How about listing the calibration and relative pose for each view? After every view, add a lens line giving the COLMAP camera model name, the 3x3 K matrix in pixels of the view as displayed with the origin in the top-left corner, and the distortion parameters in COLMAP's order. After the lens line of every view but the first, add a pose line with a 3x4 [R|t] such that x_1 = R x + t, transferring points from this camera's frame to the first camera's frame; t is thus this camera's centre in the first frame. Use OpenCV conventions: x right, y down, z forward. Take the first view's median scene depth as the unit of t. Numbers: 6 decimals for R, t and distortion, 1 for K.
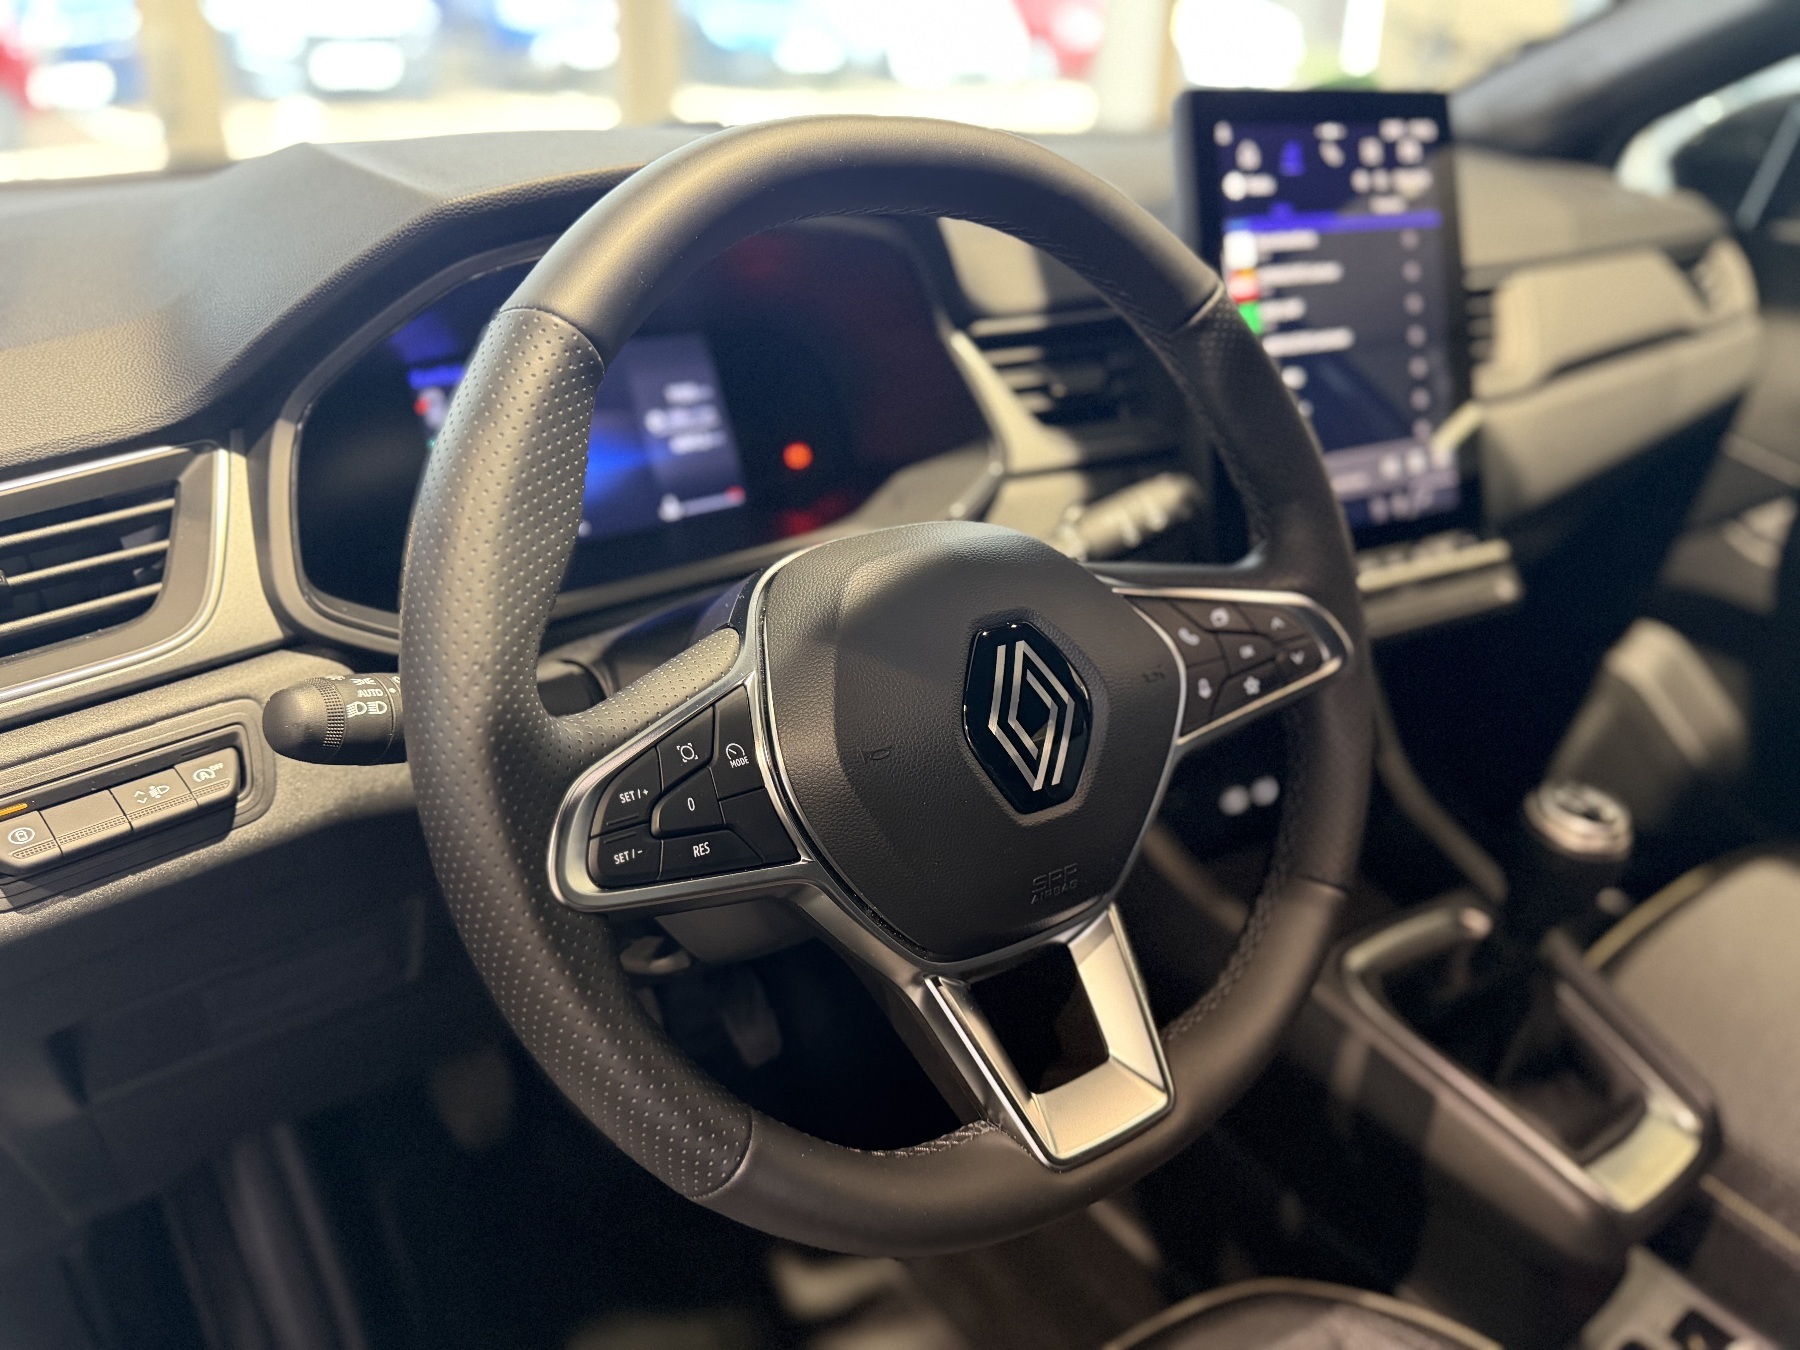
lens RADIAL K [[1261.5, 0, 901.6], [0, 1261.5, 659.5], [0, 0, 1]] dist [-0.004947, -0.007526]
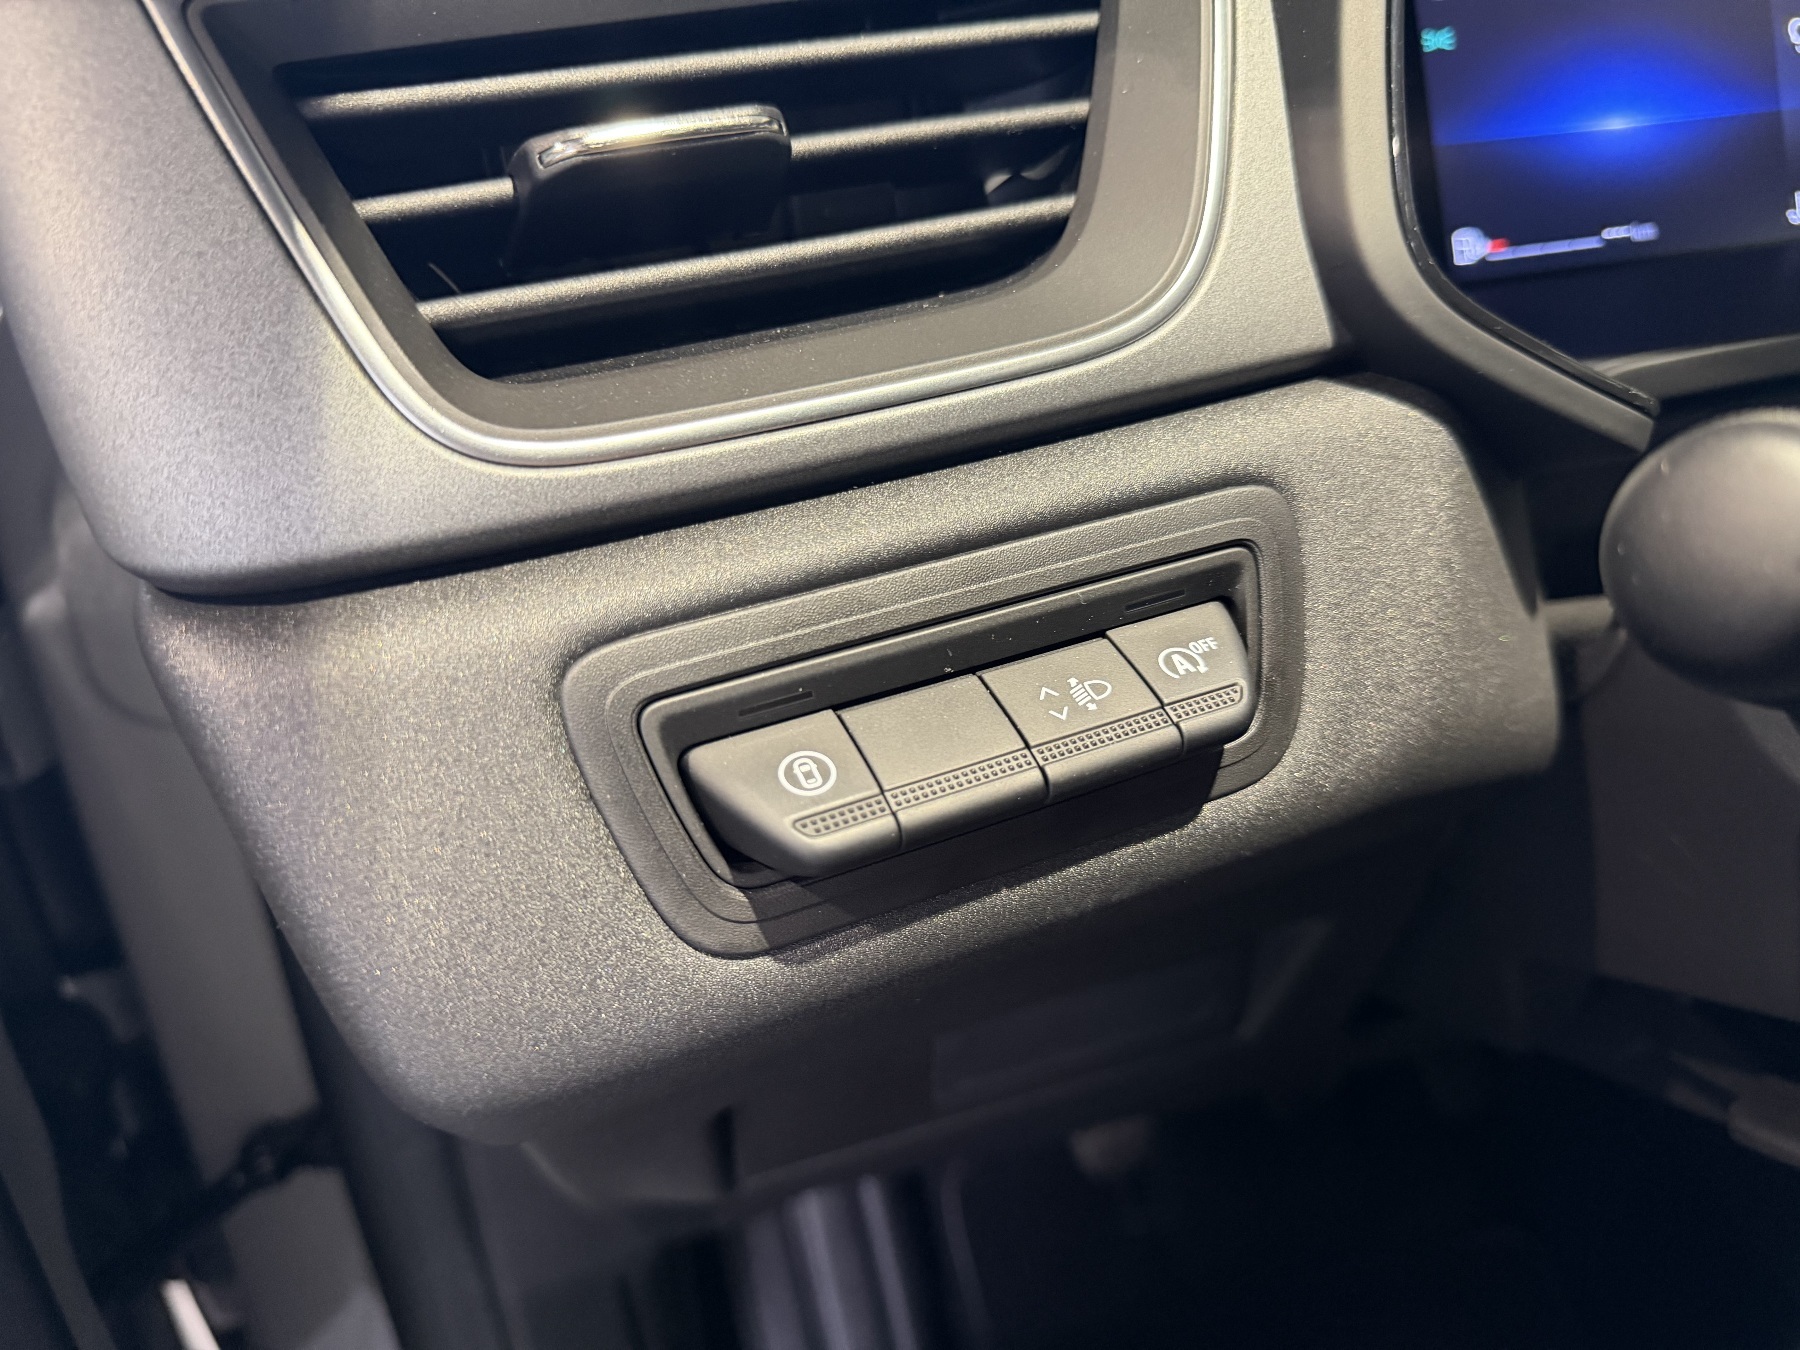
lens RADIAL K [[1261.5, 0, 901.6], [0, 1261.5, 659.5], [0, 0, 1]] dist [-0.004947, -0.007526]
pose [[0.944240, 0.119243, -0.306907, -0.512540], [-0.092918, 0.990734, 0.099058, 0.059184], [0.315875, -0.065017, 0.946570, 0.590954]]
